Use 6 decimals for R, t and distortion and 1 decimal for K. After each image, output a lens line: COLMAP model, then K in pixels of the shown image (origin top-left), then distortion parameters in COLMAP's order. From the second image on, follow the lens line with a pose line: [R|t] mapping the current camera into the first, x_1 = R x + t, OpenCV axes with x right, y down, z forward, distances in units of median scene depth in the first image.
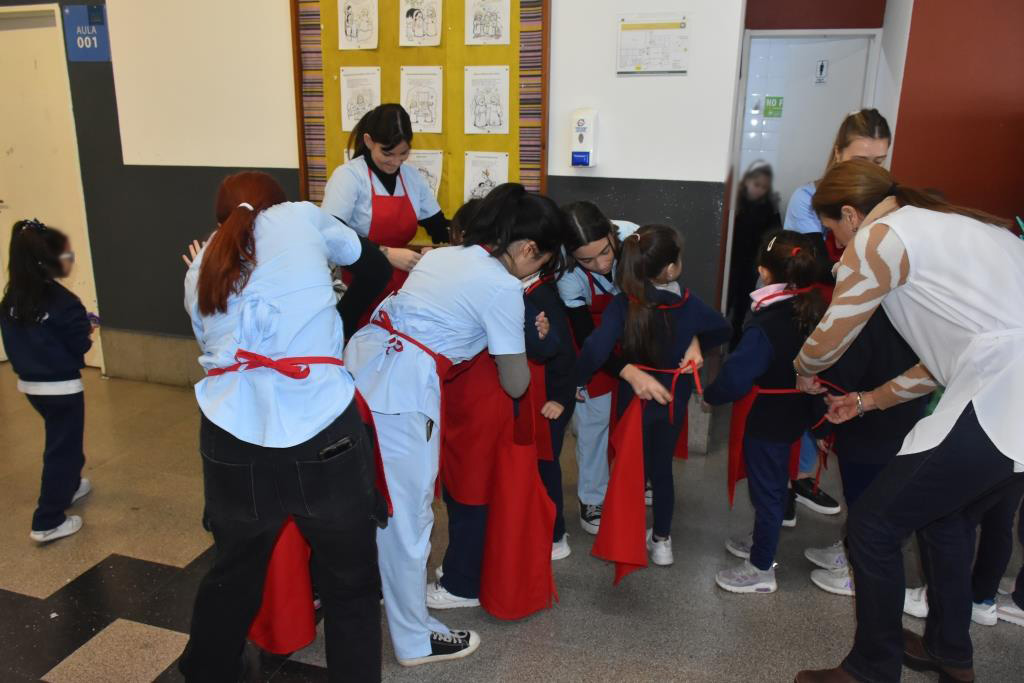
lens RADIAL K [[771.1, 0, 502.8], [0, 771.1, 341.1], [0, 0, 1]] dist [-0.021059, -0.002175]
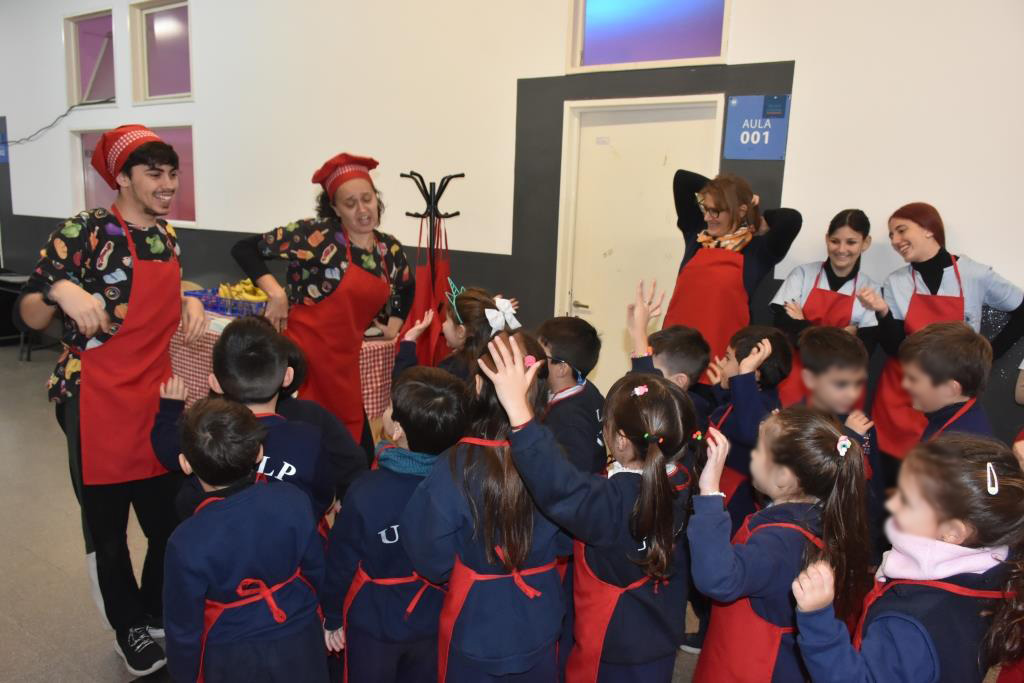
lens RADIAL K [[773.5, 0, 514.8], [0, 773.5, 342.9], [0, 0, 1]] dist [0.002314, -0.048430]
pose [[0.954093, 0.075327, -0.289883, -0.533458], [-0.104278, 0.990846, -0.085736, -0.060795], [0.280771, 0.112028, 0.953214, 0.124001]]
